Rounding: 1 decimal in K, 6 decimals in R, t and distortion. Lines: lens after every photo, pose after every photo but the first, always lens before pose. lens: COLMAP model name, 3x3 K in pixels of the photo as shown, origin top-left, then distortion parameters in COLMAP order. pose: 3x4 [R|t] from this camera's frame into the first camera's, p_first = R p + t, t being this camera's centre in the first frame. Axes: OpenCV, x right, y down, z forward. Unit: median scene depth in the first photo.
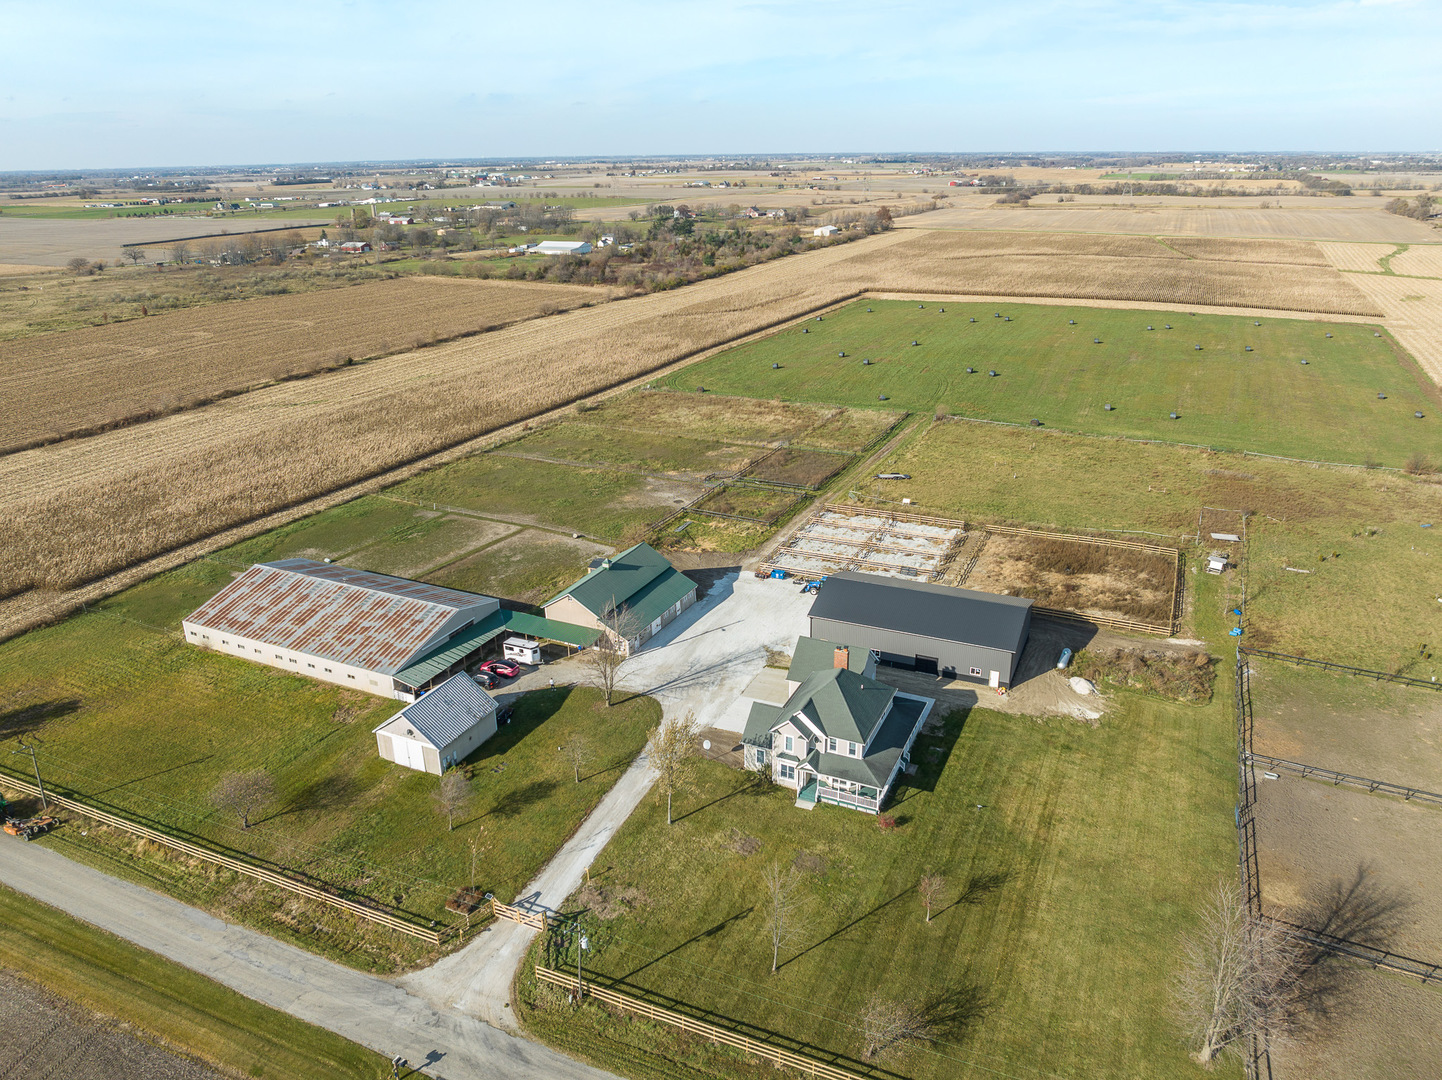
lens RADIAL K [[1014.6, 0, 718.6], [0, 1014.6, 534.0], [0, 0, 1]] dist [-0.039496, 0.000213]
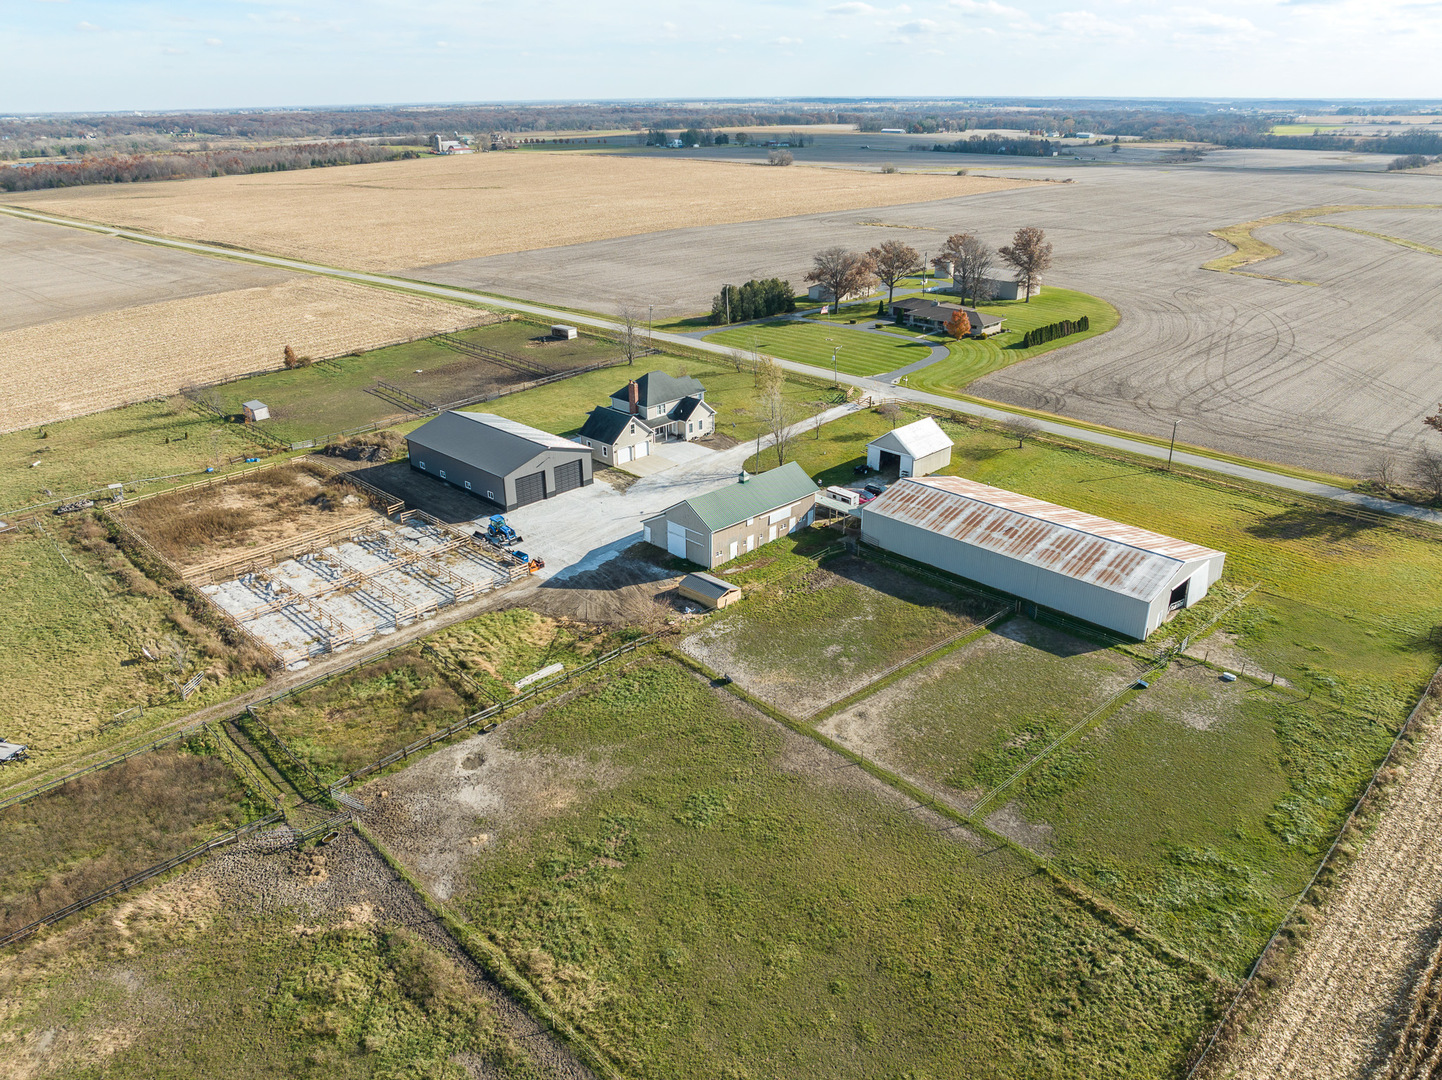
lens RADIAL K [[1014.0, 0, 721.0], [0, 1014.0, 540.0], [0, 0, 1]] dist [-0.034019, -0.009449]
pose [[-0.942041, -0.115201, 0.315098, -0.310634], [0.139646, 0.719331, 0.680487, -0.447969], [-0.305052, 0.685049, -0.661552, 1.329429]]
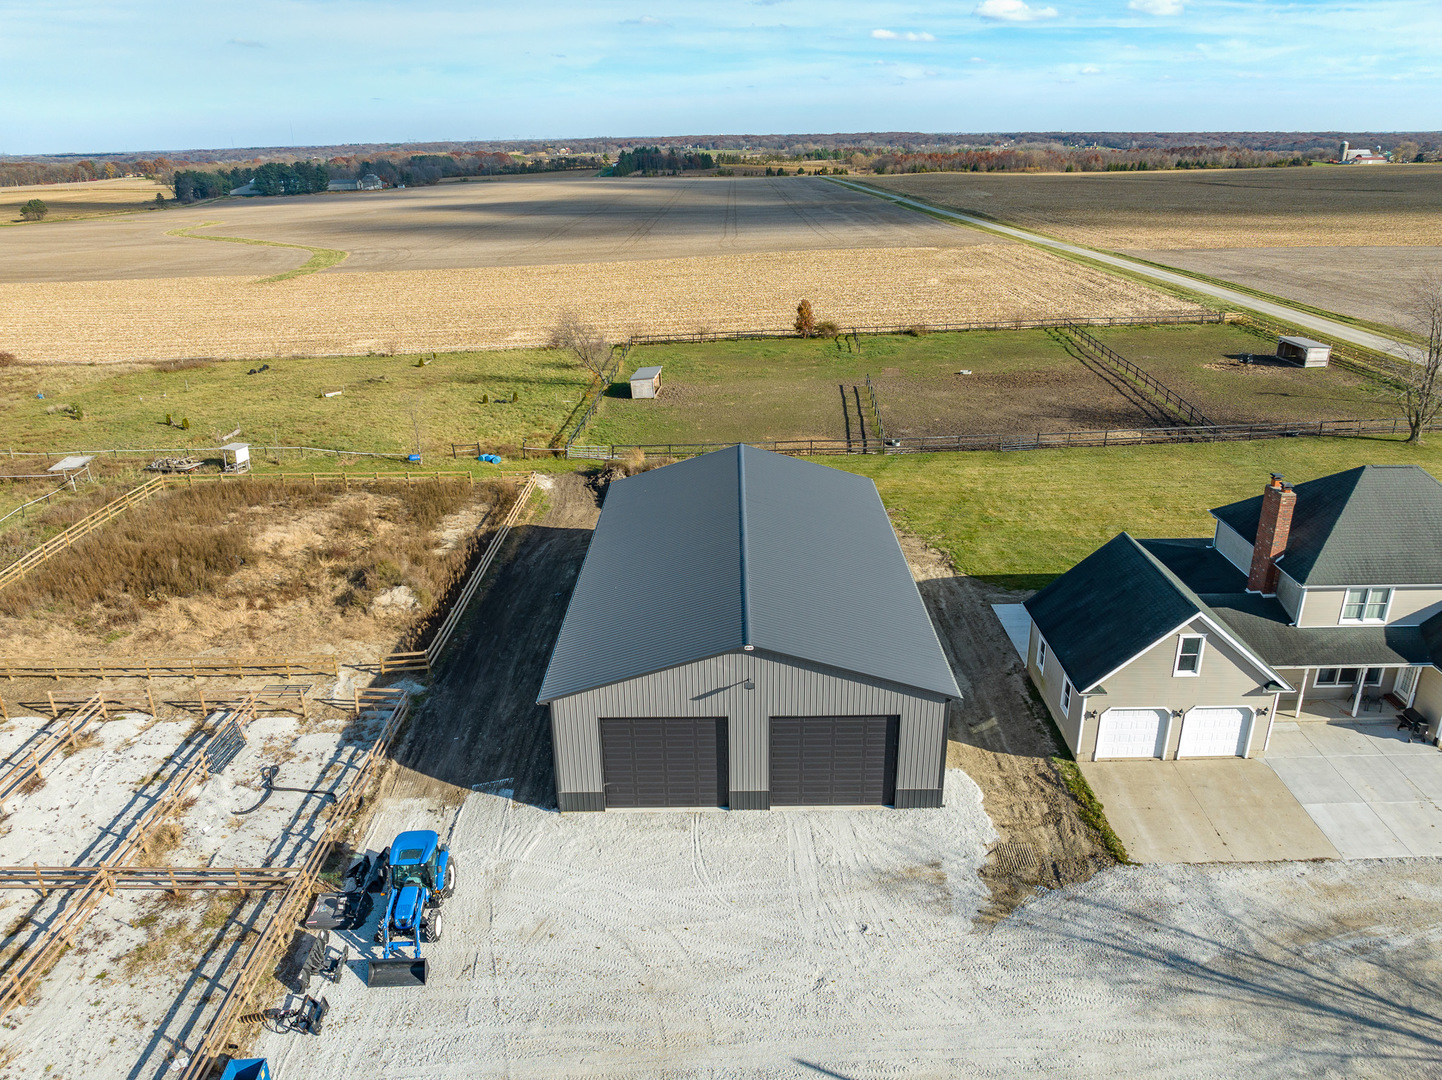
lens RADIAL K [[1014.6, 0, 718.6], [0, 1014.6, 534.0], [0, 0, 1]] dist [-0.039496, 0.000213]
pose [[-0.405349, -0.316636, 0.857574, -0.091226], [0.346580, 0.814837, 0.464674, -0.089839], [-0.845916, 0.485574, -0.220553, 0.824018]]
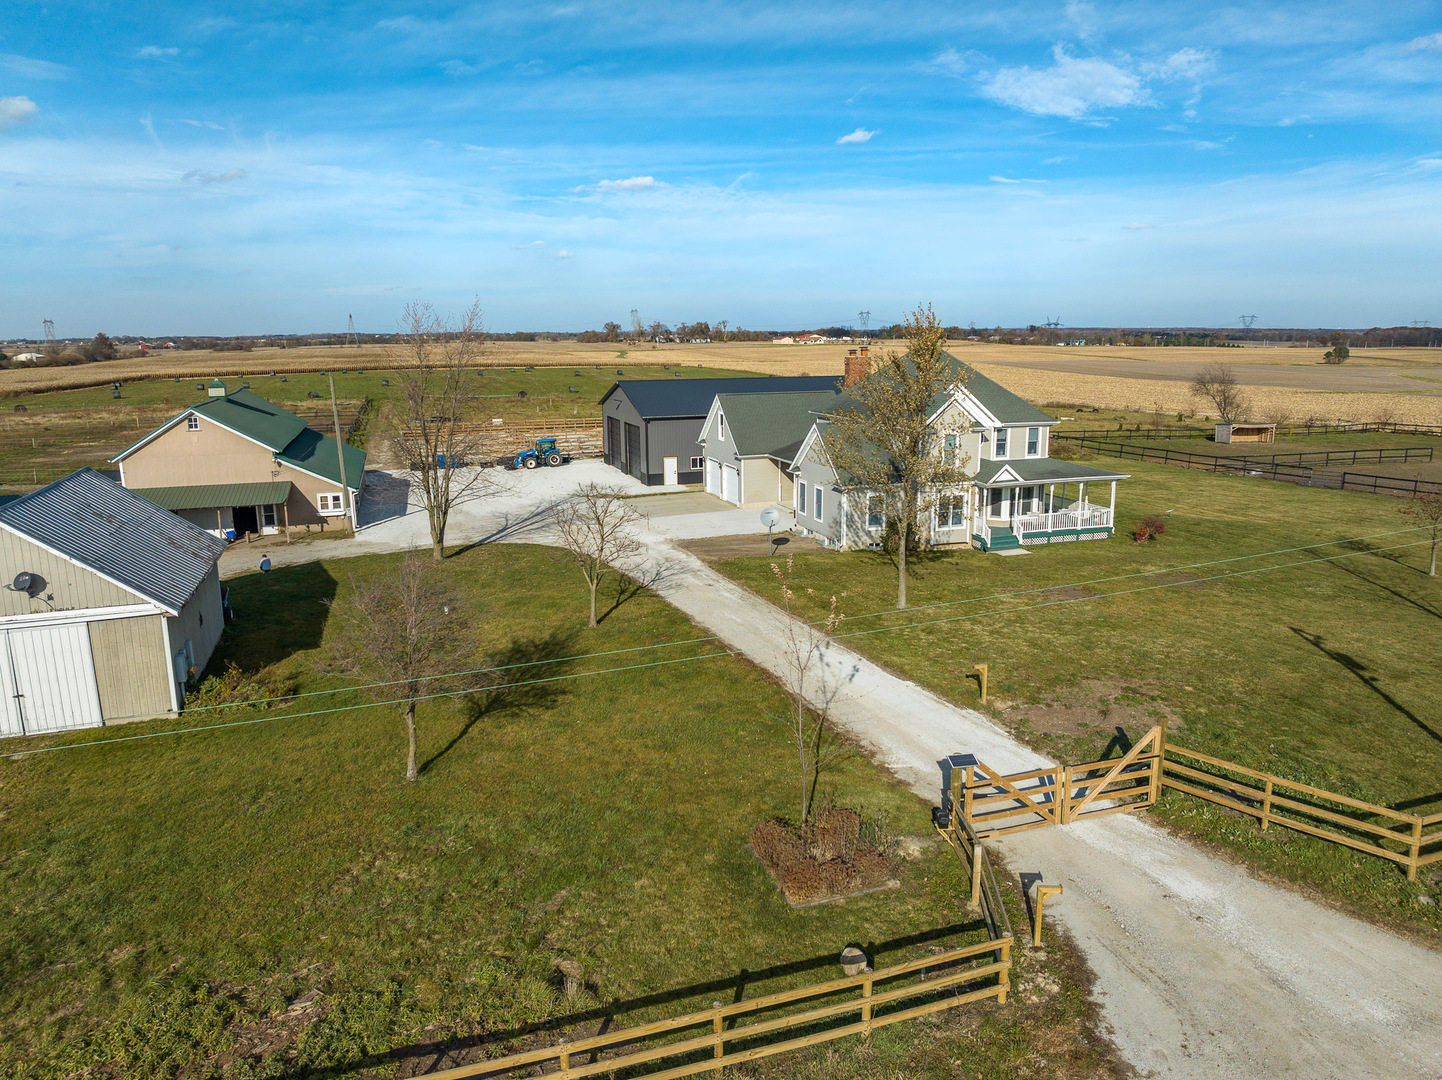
lens RADIAL K [[1014.0, 0, 721.0], [0, 1014.0, 540.0], [0, 0, 1]] dist [-0.034019, -0.009449]
pose [[0.728562, -0.130158, 0.672500, -0.213148], [0.241223, 0.967640, -0.074052, 0.152470], [-0.641099, 0.216174, 0.736383, 0.413167]]
